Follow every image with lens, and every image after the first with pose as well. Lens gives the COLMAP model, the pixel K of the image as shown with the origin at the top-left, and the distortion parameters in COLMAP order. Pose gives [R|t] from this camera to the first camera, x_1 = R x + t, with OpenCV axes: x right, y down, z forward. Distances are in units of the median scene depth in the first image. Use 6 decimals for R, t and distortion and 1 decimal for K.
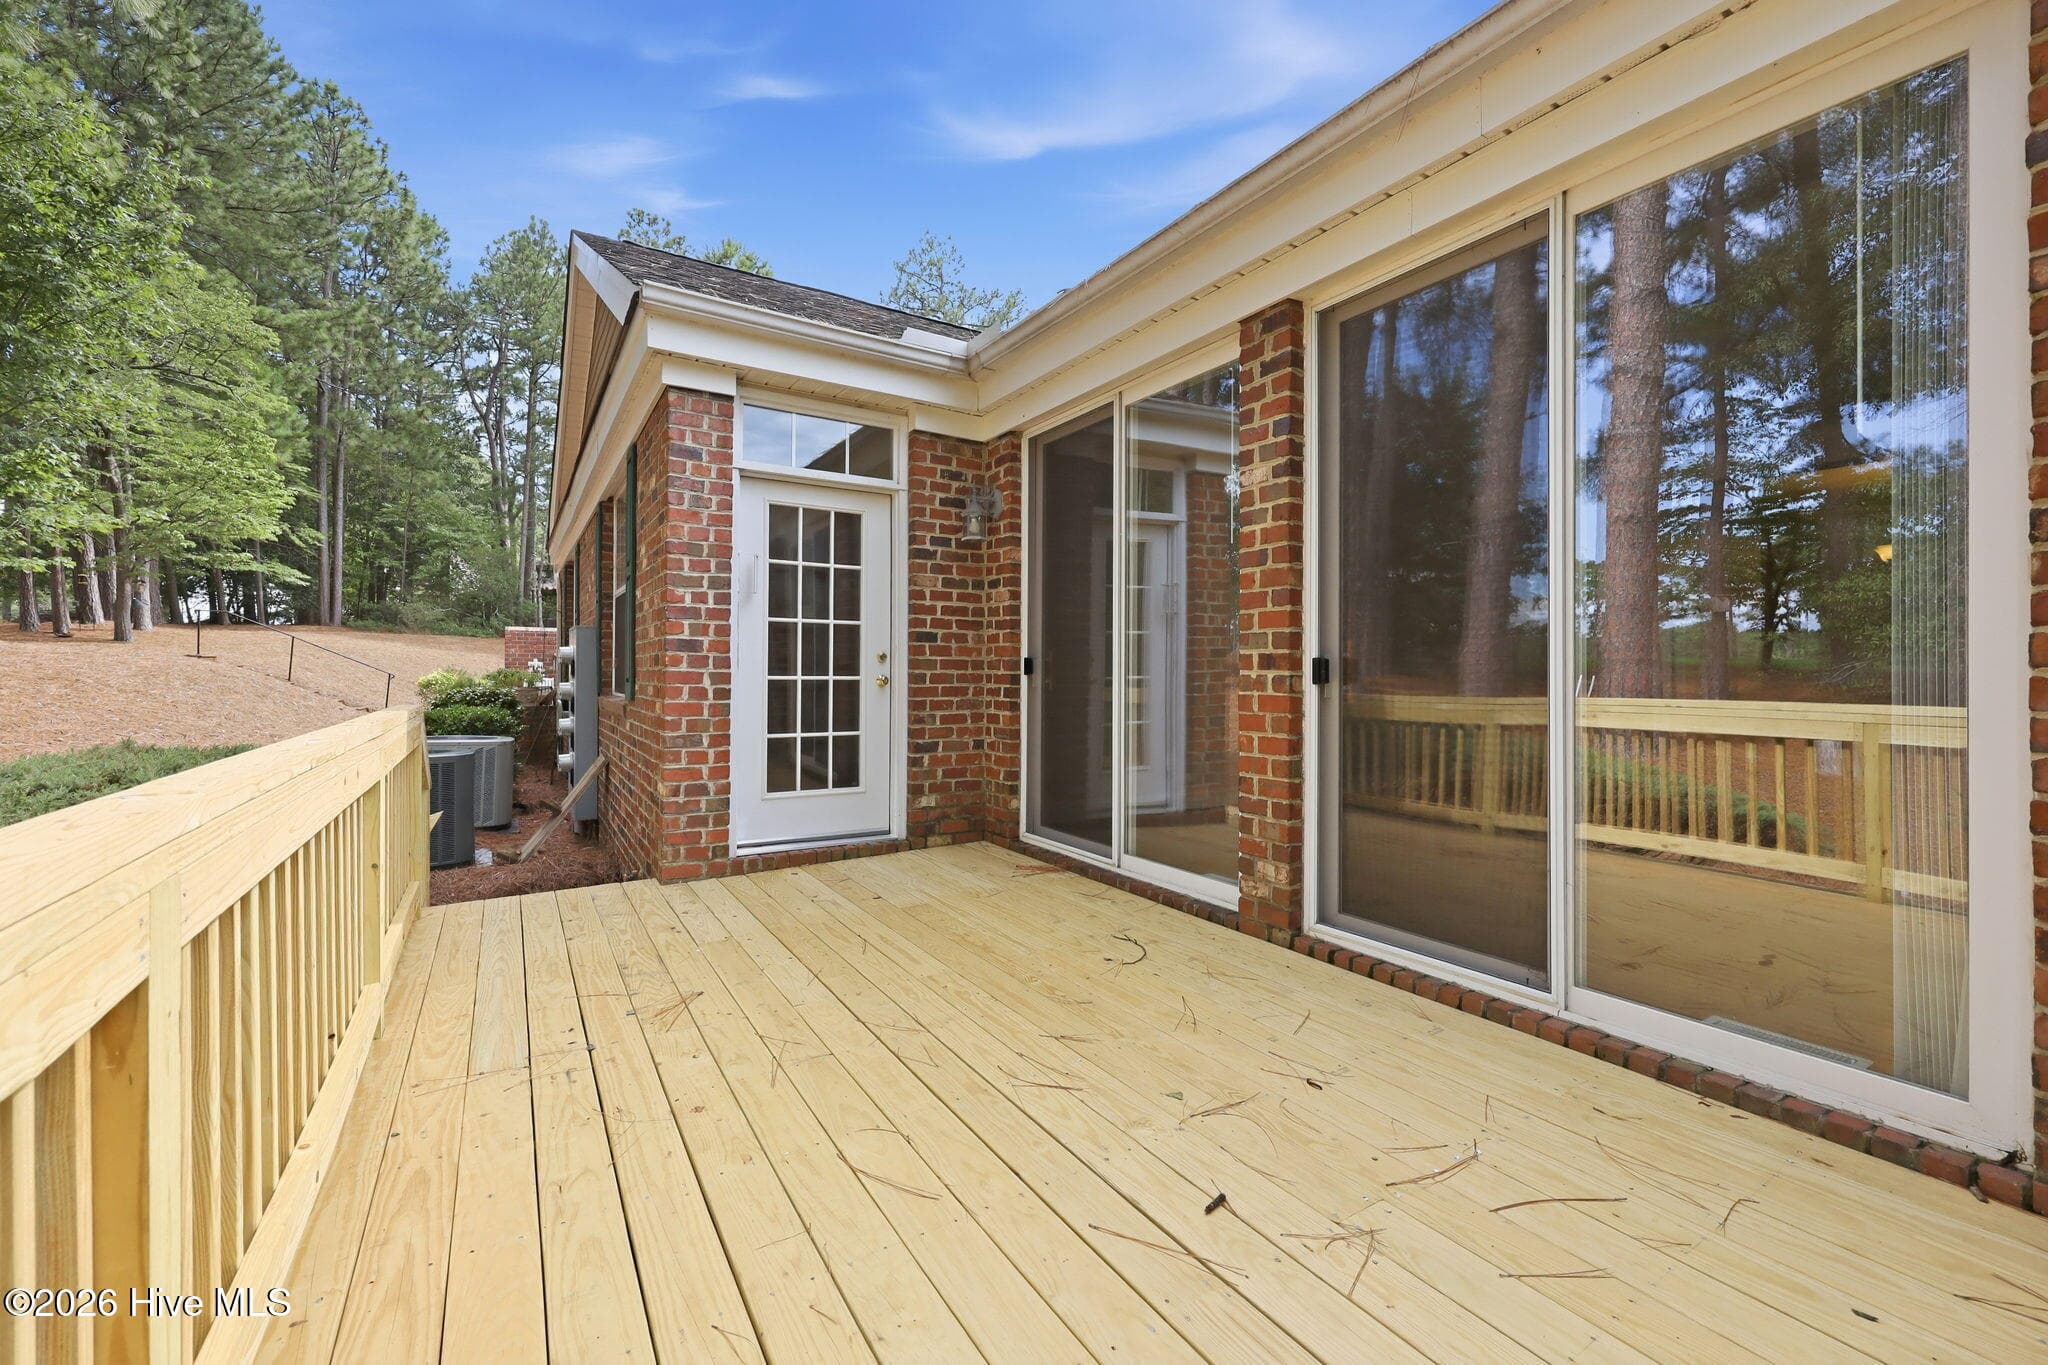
lens RADIAL K [[845.0, 0, 1031.3], [0, 845.0, 674.9], [0, 0, 1]] dist [-0.000110, 0.000481]
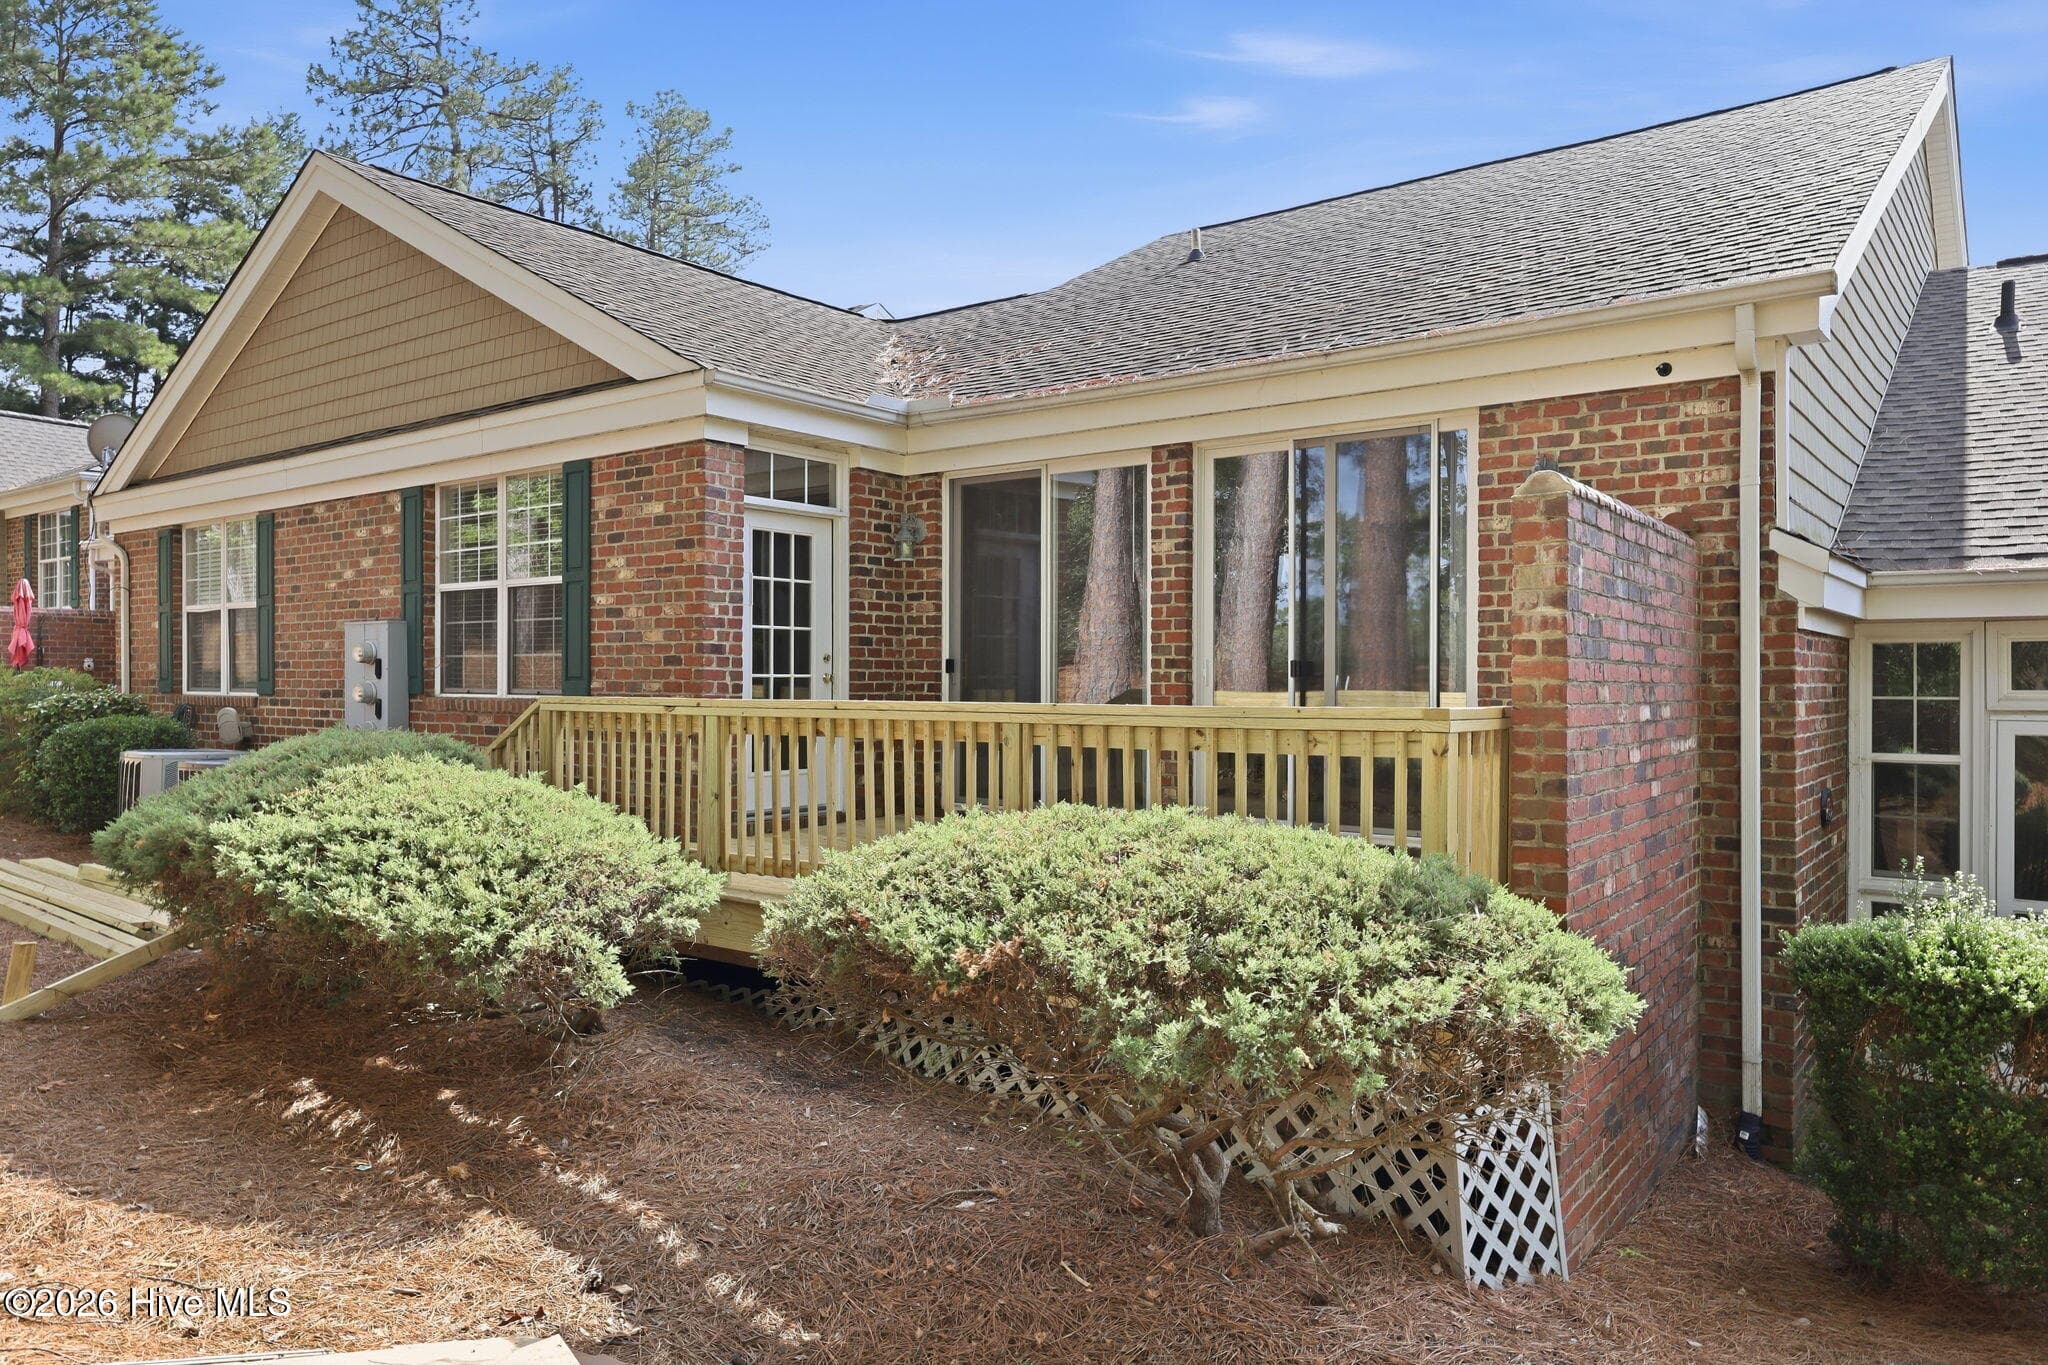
lens RADIAL K [[1387.6, 0, 1024.0], [0, 1387.6, 682.5], [0, 0, 1]] dist [0.000531, -0.000542]
pose [[0.938489, -0.002809, 0.345298, -0.587683], [0.002099, 0.999995, 0.002429, 0.008704], [-0.345303, -0.001555, 0.938490, -0.905820]]
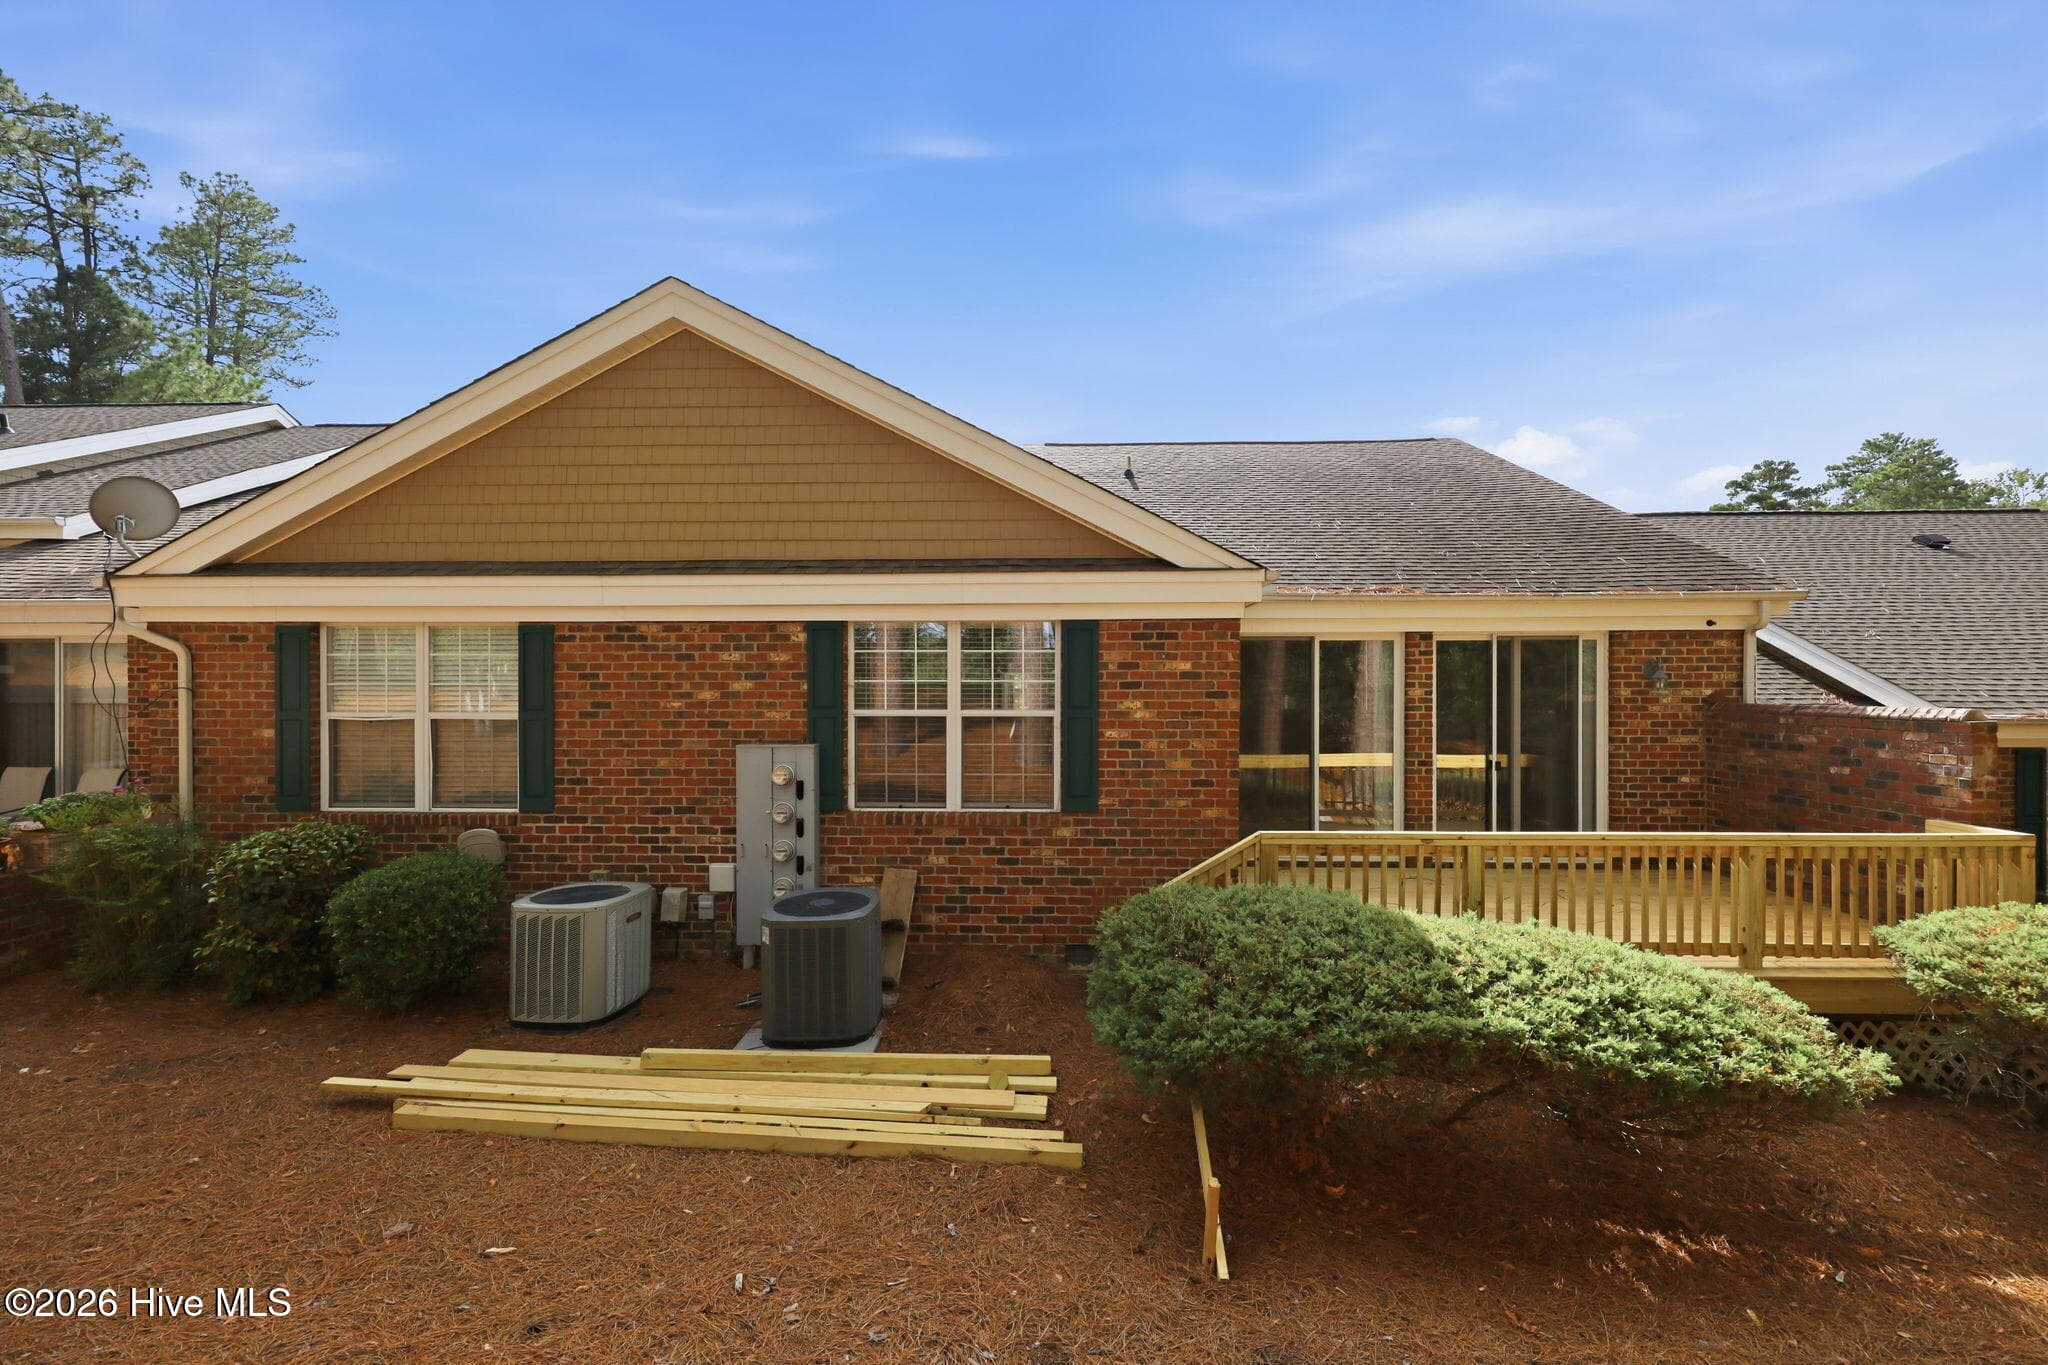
lens RADIAL K [[845.0, 0, 1031.3], [0, 845.0, 674.9], [0, 0, 1]] dist [-0.000110, 0.000481]
pose [[0.559012, -0.004191, 0.829149, -1.709361], [0.004558, 0.999988, 0.001982, -0.197141], [-0.829147, 0.002671, 0.559024, 0.329863]]
